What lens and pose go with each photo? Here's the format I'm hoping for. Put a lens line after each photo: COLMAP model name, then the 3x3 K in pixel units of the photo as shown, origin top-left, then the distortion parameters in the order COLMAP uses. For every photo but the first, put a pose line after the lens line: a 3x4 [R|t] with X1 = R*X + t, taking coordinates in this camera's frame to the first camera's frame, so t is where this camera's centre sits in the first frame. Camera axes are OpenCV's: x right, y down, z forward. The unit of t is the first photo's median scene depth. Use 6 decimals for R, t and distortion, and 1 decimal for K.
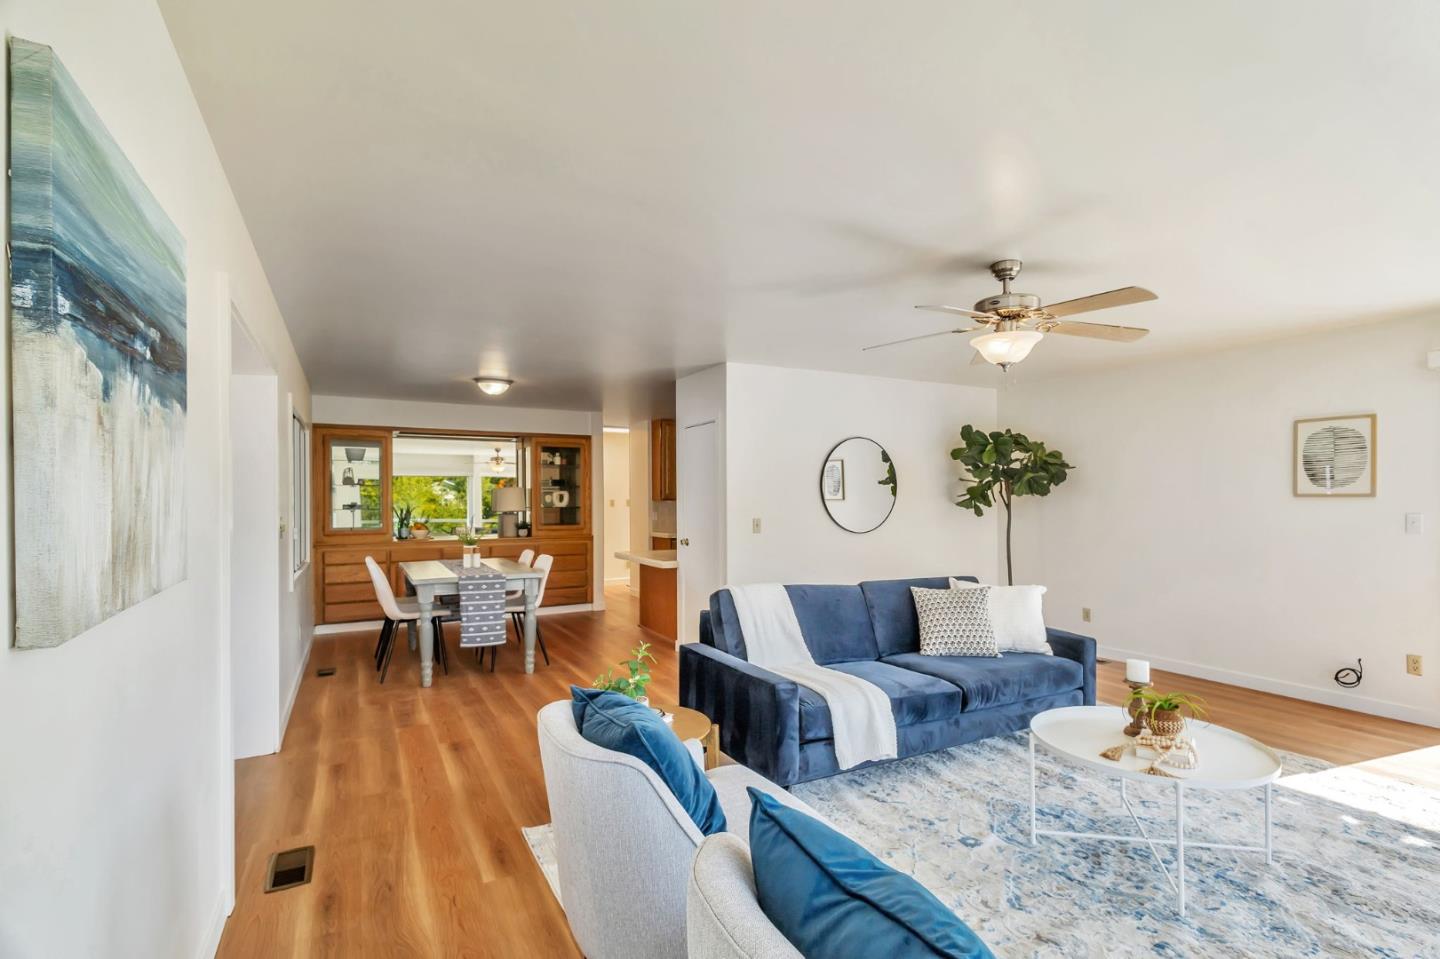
lens RADIAL K [[701.4, 0, 732.0], [0, 701.4, 513.3], [0, 0, 1]] dist [0.001161, -0.000264]
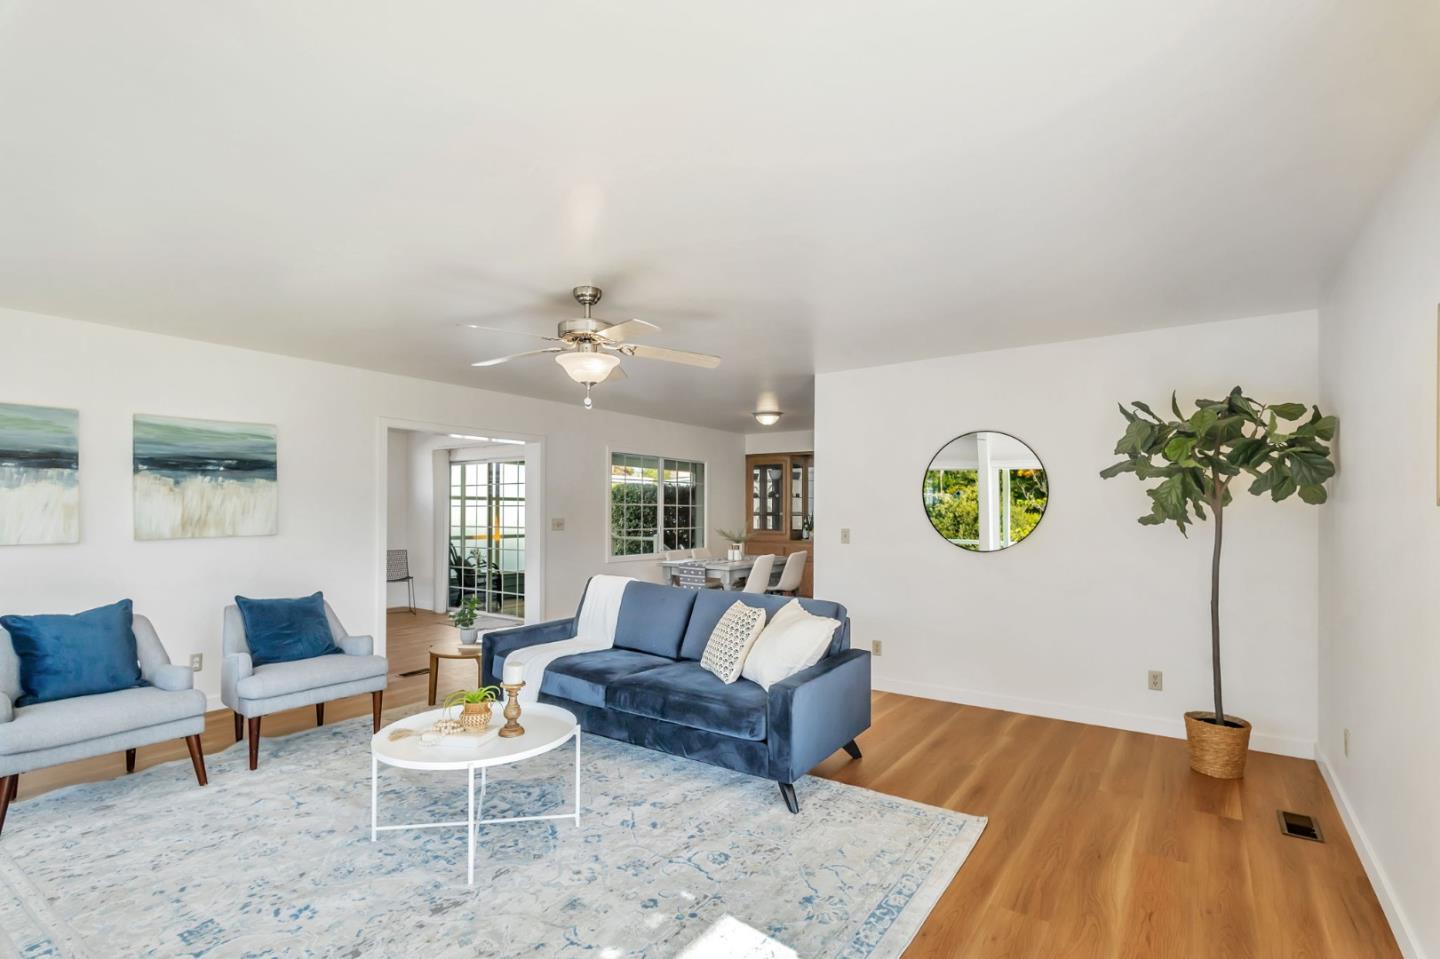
lens RADIAL K [[701.4, 0, 732.0], [0, 701.4, 513.3], [0, 0, 1]] dist [0.001161, -0.000264]
pose [[0.465720, 0.008102, -0.884895, 0.832801], [-0.017255, 0.999851, 0.000073, -0.011463], [0.884764, 0.015235, 0.465791, 0.399573]]
